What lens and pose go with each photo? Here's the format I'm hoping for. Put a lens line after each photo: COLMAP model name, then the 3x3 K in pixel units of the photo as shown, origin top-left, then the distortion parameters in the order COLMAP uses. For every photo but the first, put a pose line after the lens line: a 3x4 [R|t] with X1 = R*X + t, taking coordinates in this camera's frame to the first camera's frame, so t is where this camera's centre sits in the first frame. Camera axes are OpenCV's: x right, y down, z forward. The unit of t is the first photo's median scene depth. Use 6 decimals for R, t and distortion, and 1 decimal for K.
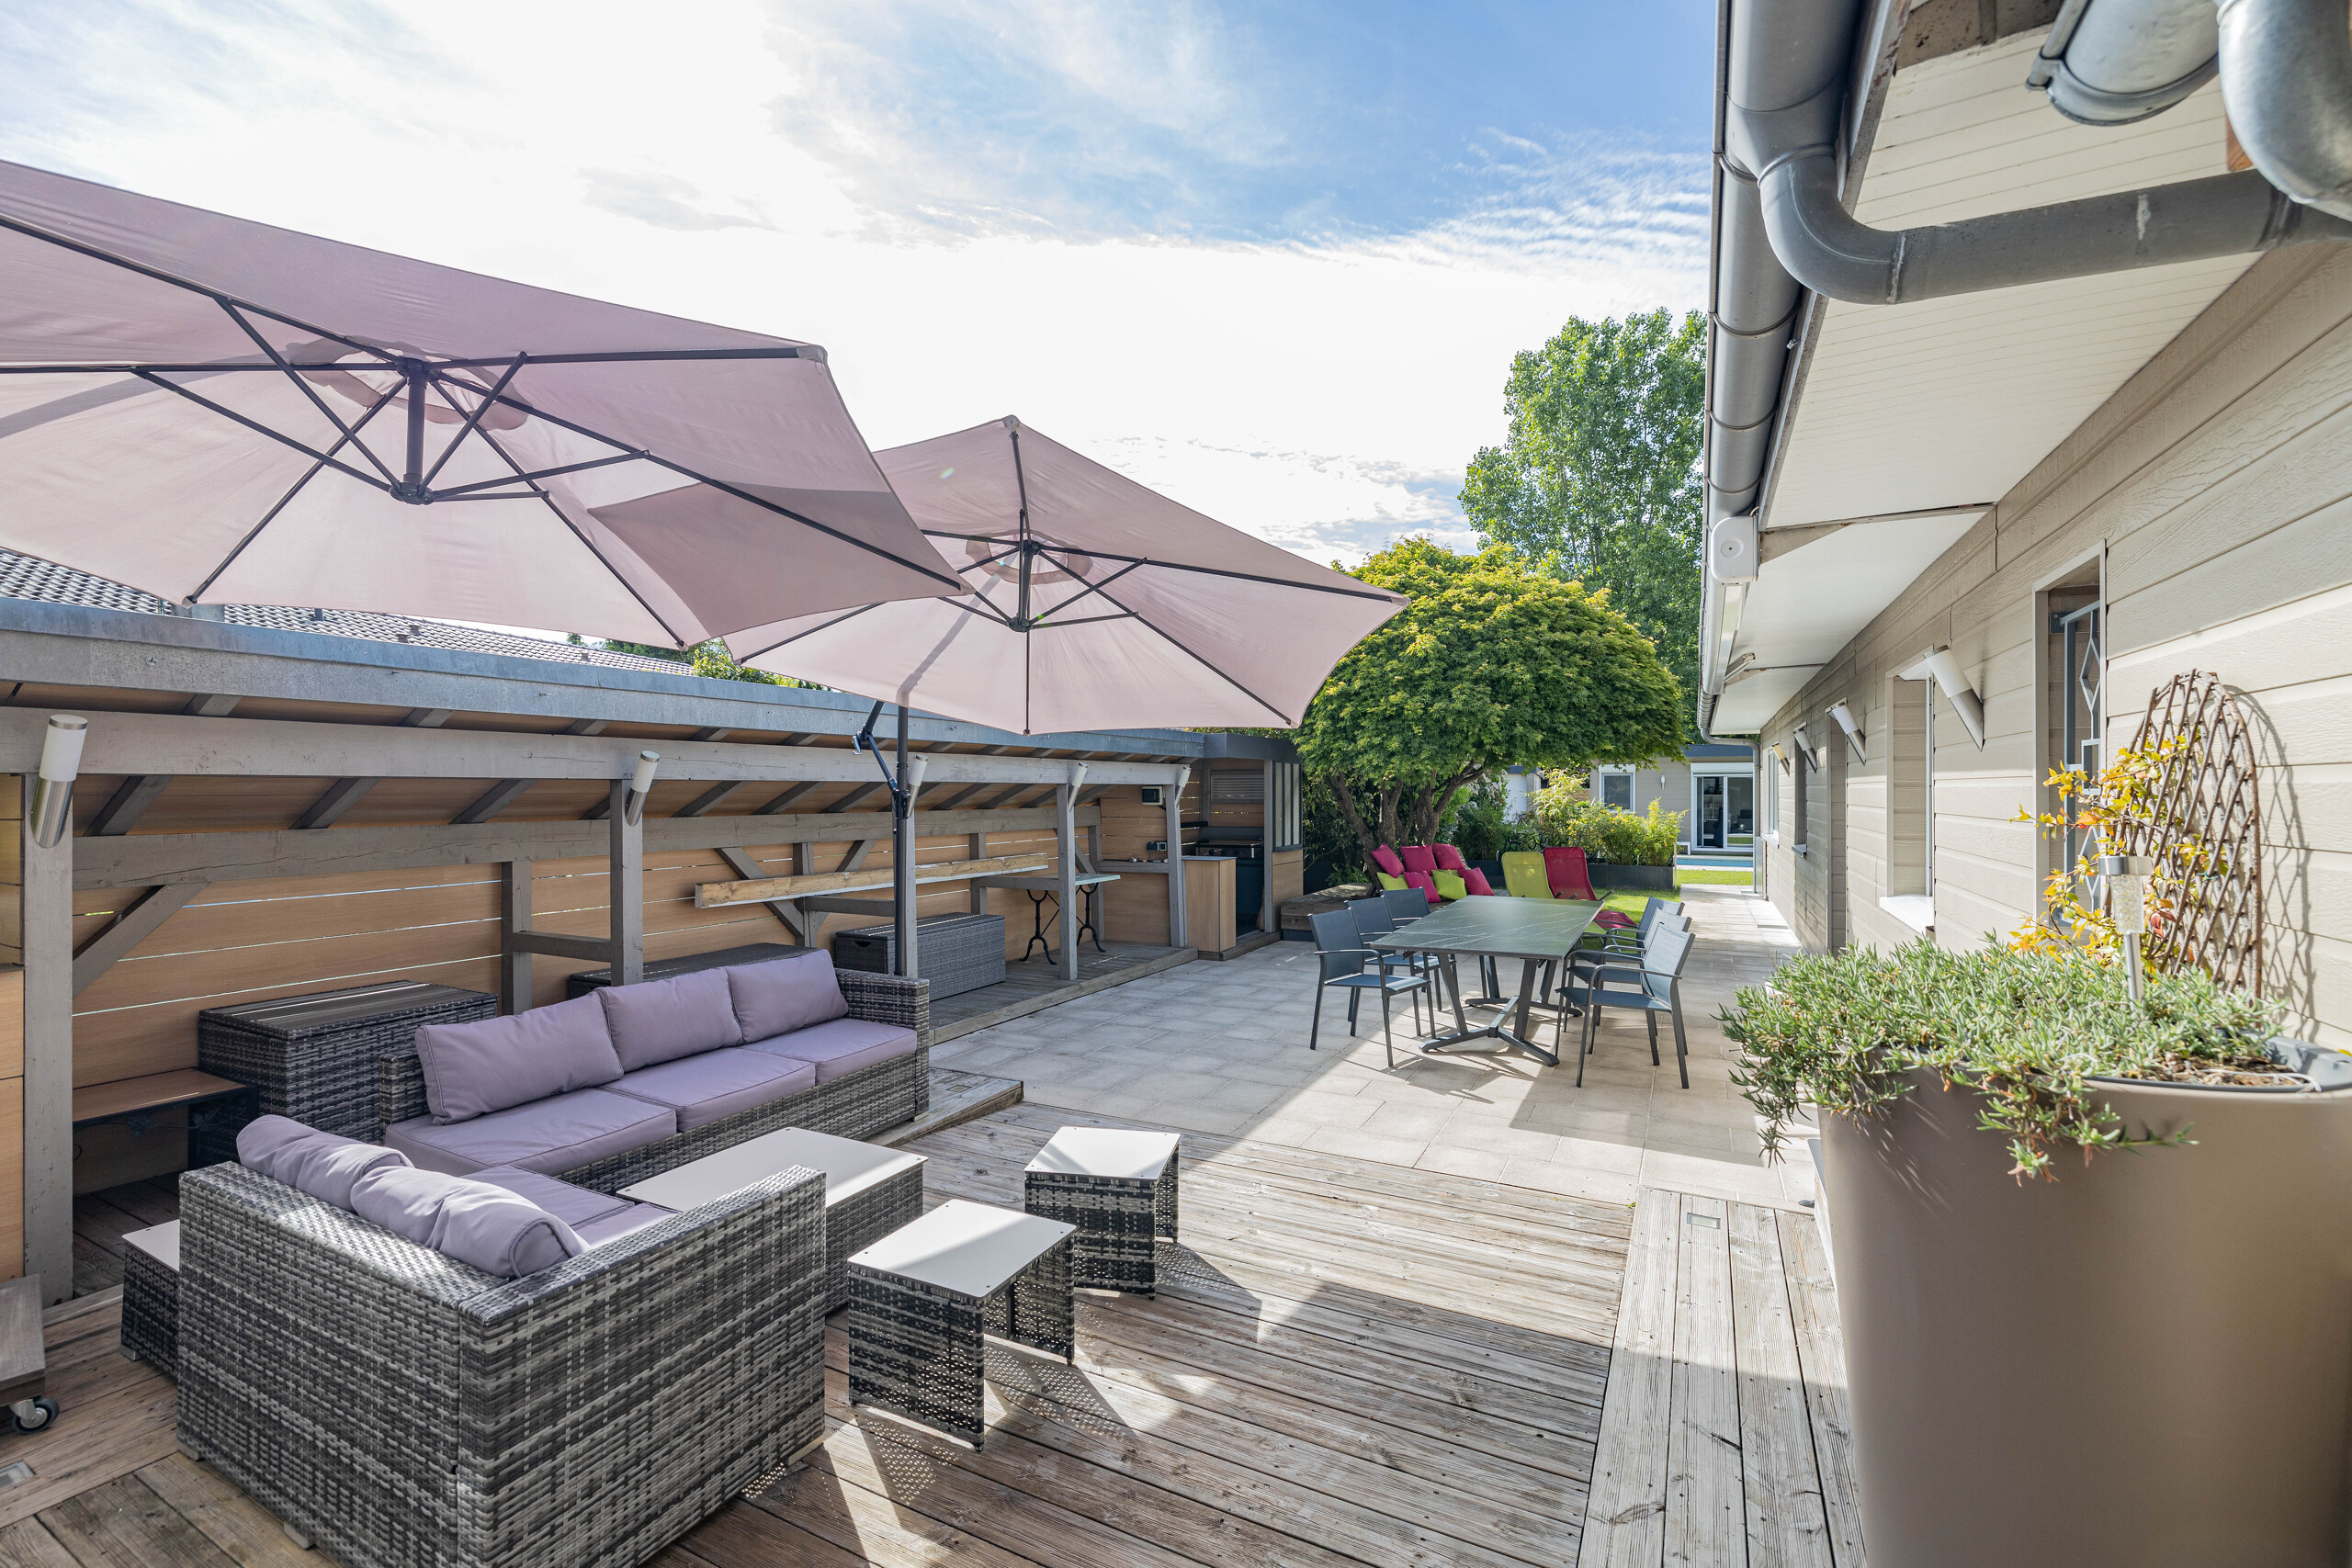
lens RADIAL K [[1008.3, 0, 1166.3], [0, 1008.3, 789.7], [0, 0, 1]] dist [-0.001564, -0.000539]
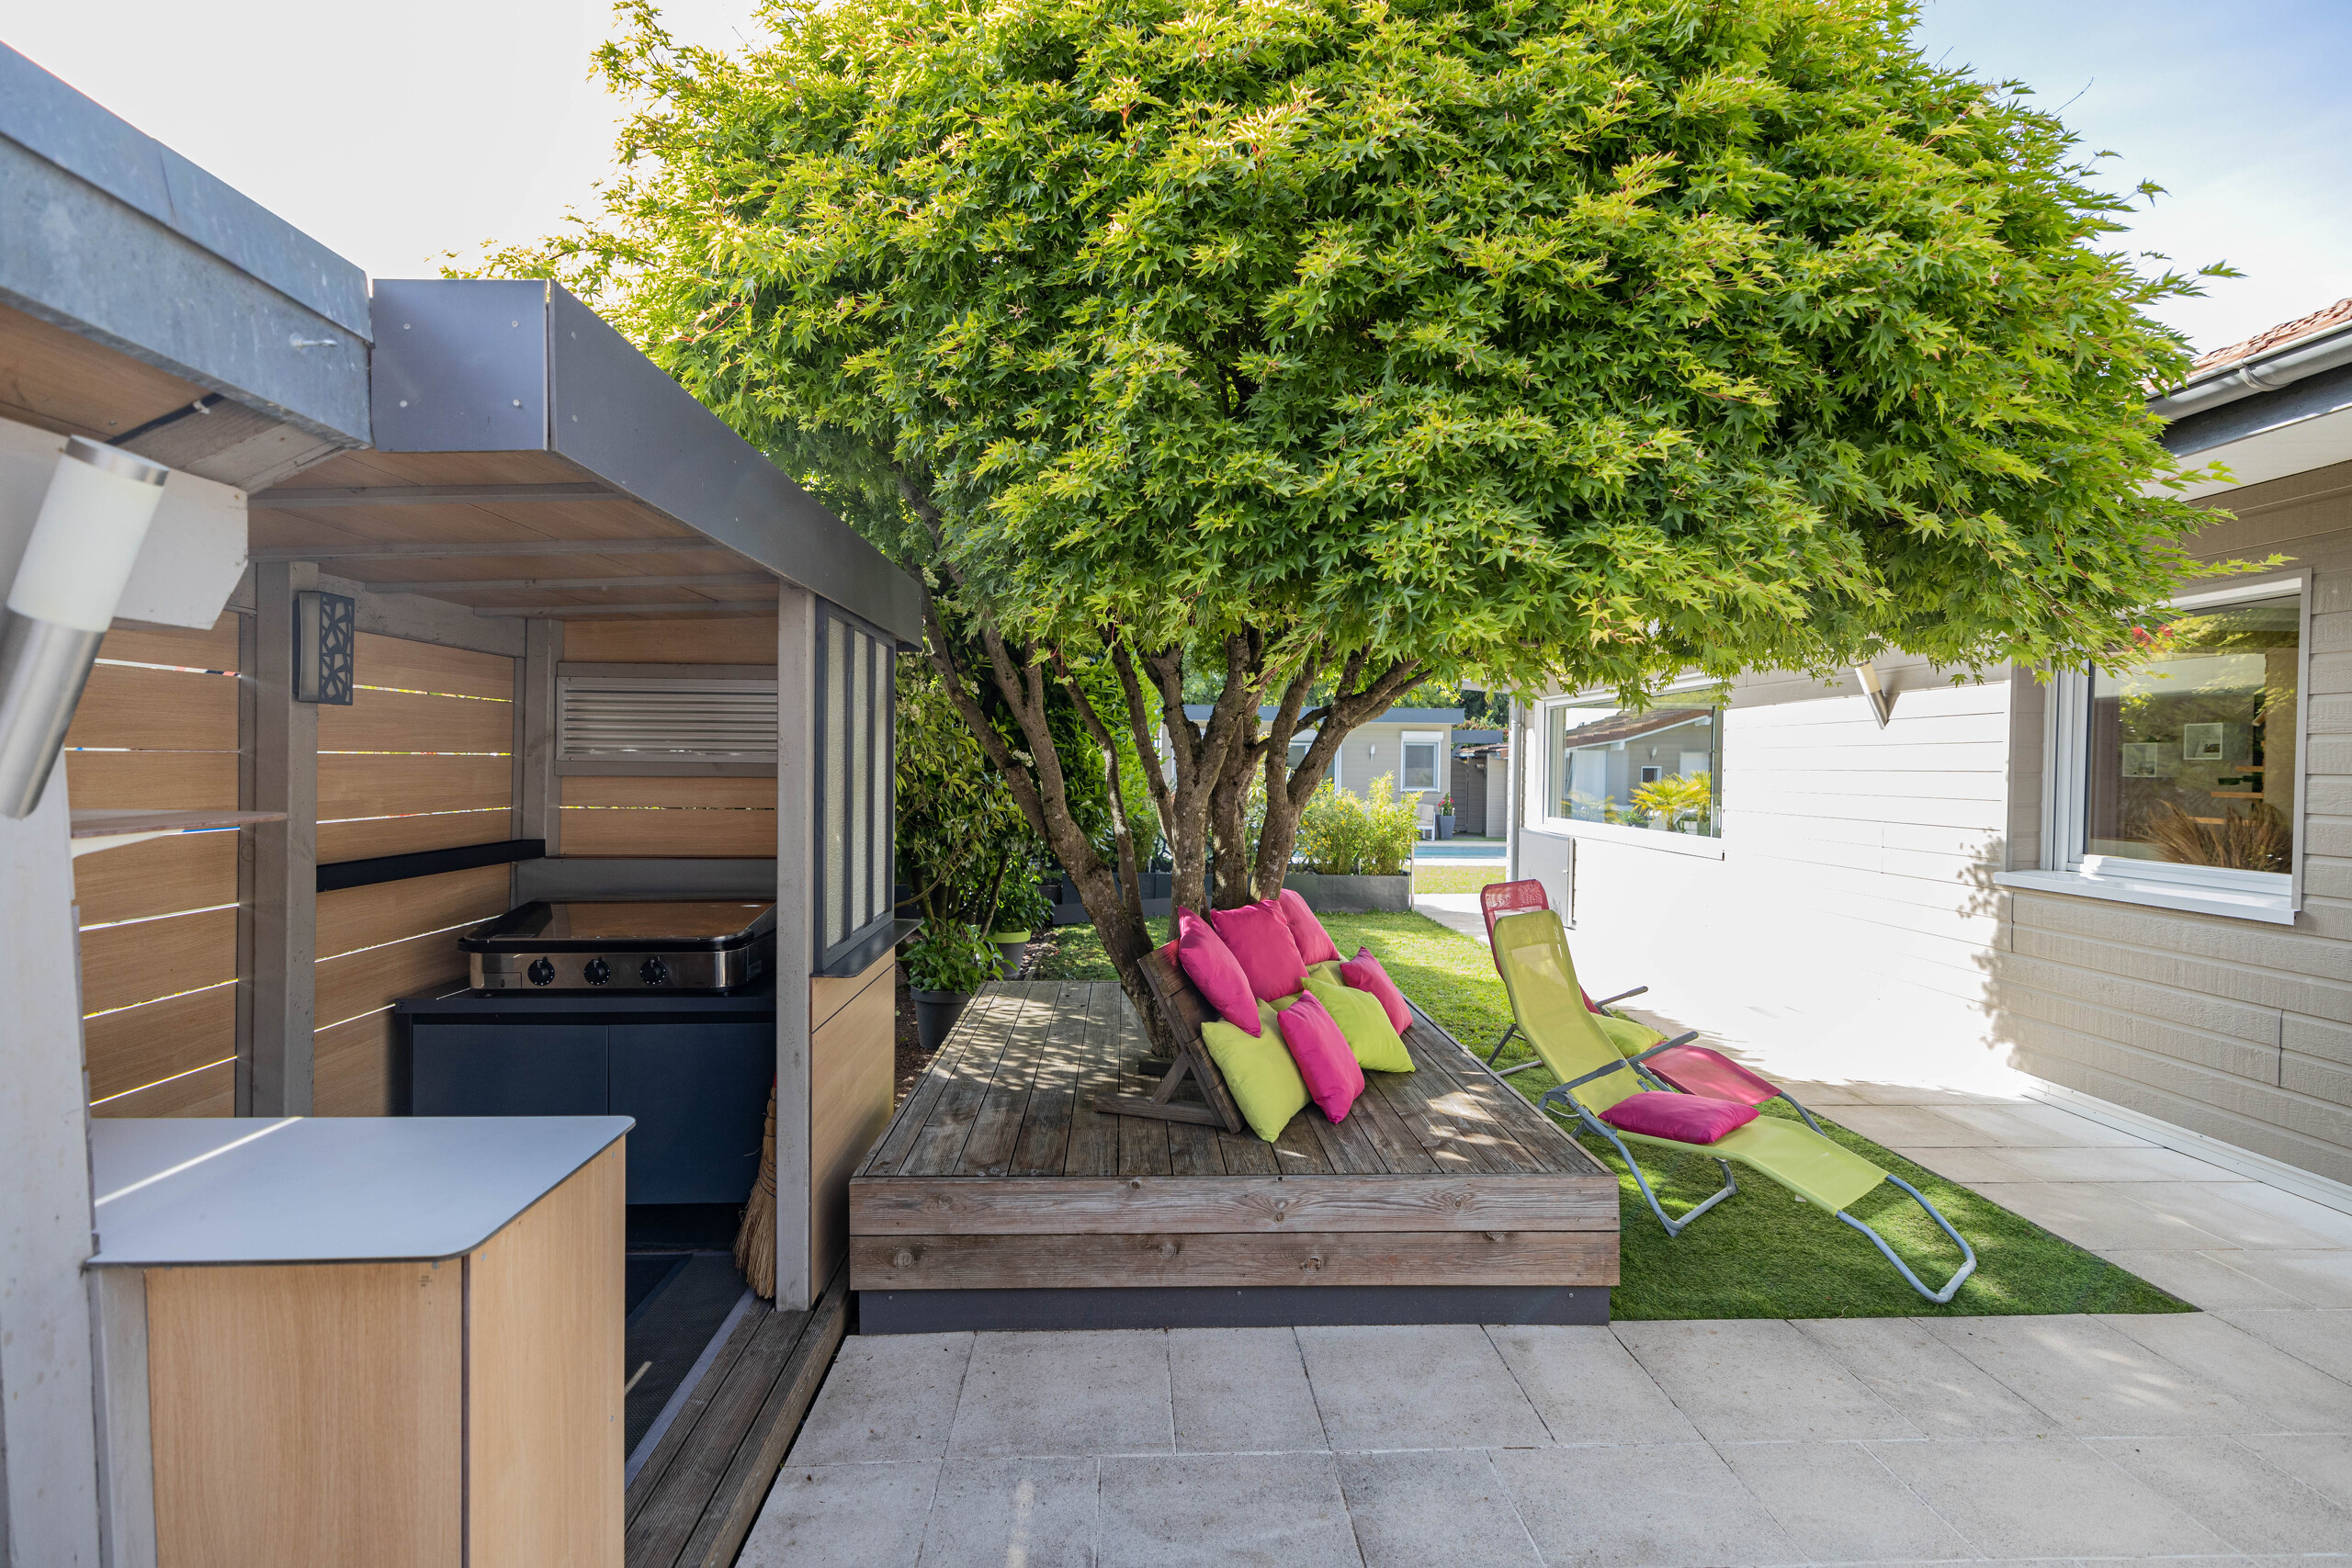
lens RADIAL K [[1008.3, 0, 1173.0], [0, 1008.3, 783.4], [0, 0, 1]] dist [-0.001564, -0.000539]
pose [[0.865103, 0.001728, 0.501591, 0.057584], [-0.012532, 0.999756, 0.018169, 0.009565], [-0.501437, -0.022004, 0.864914, 0.742005]]
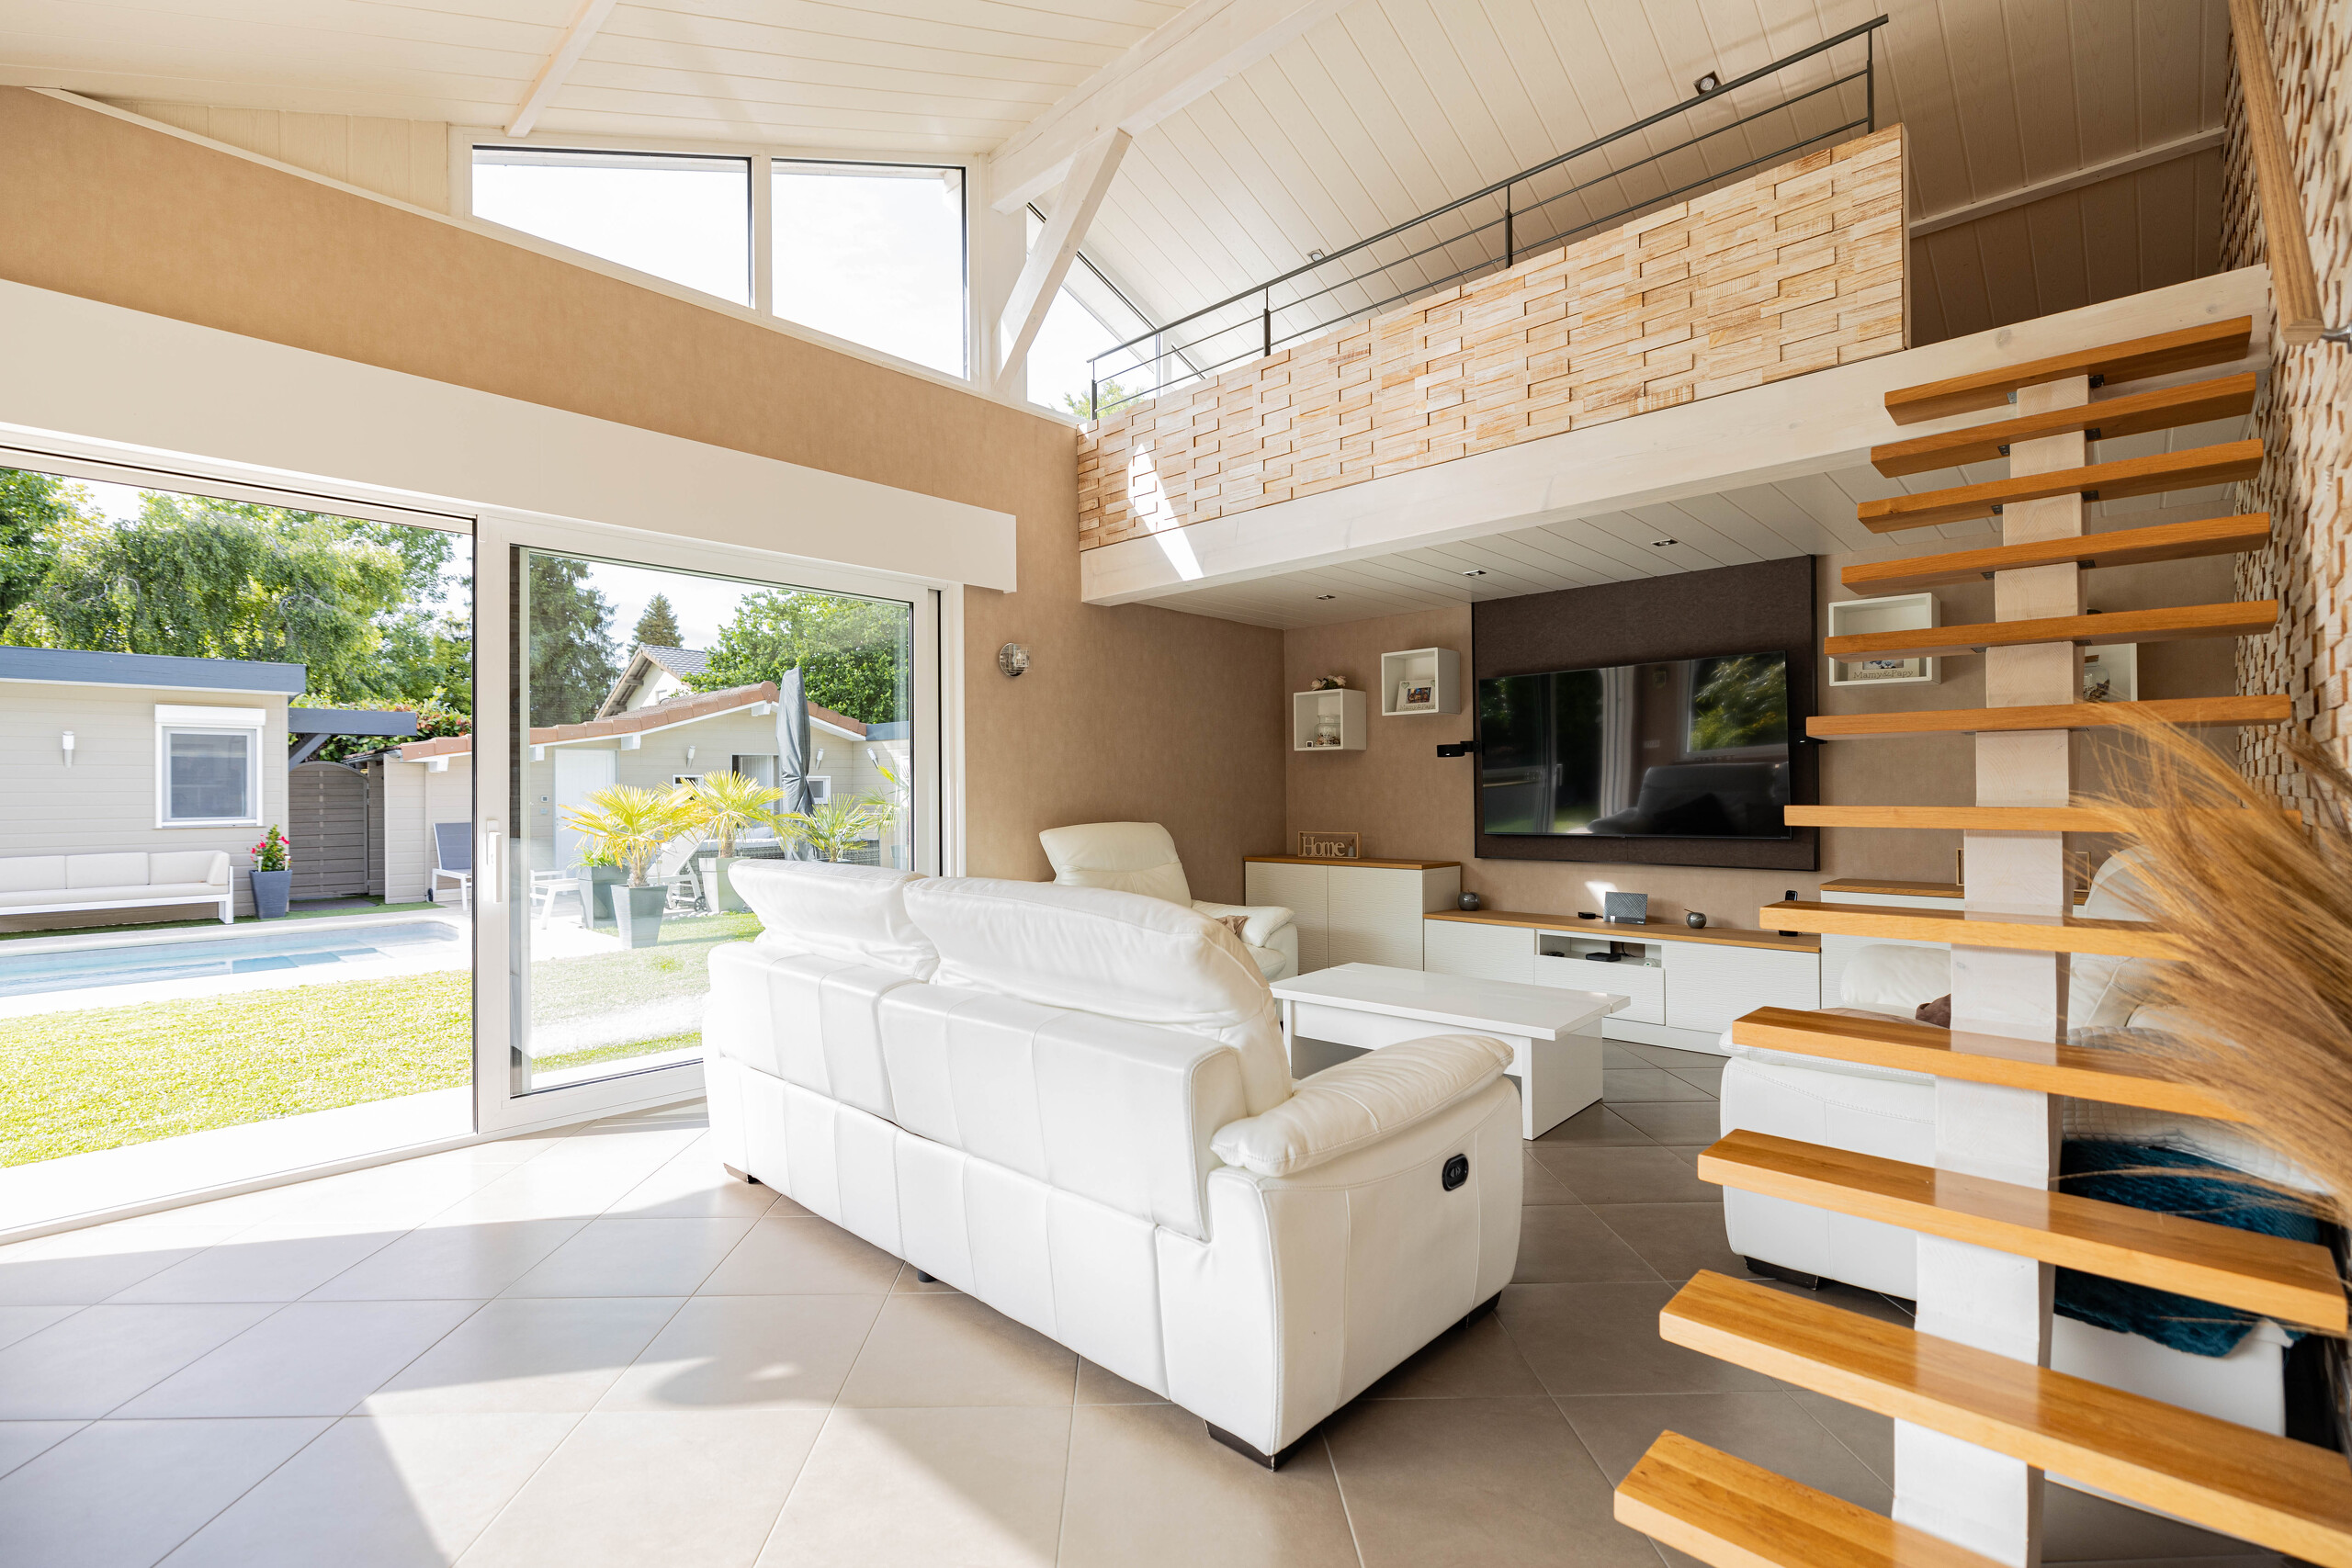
lens RADIAL K [[1019.4, 0, 1175.4], [0, 1019.4, 788.4], [0, 0, 1]] dist [0.001159, 0.000103]
pose [[0.266843, 0.005361, 0.963725, 0.360244], [0.006717, 0.999950, -0.007422, 0.019437], [-0.963717, 0.008453, 0.266794, 0.864867]]
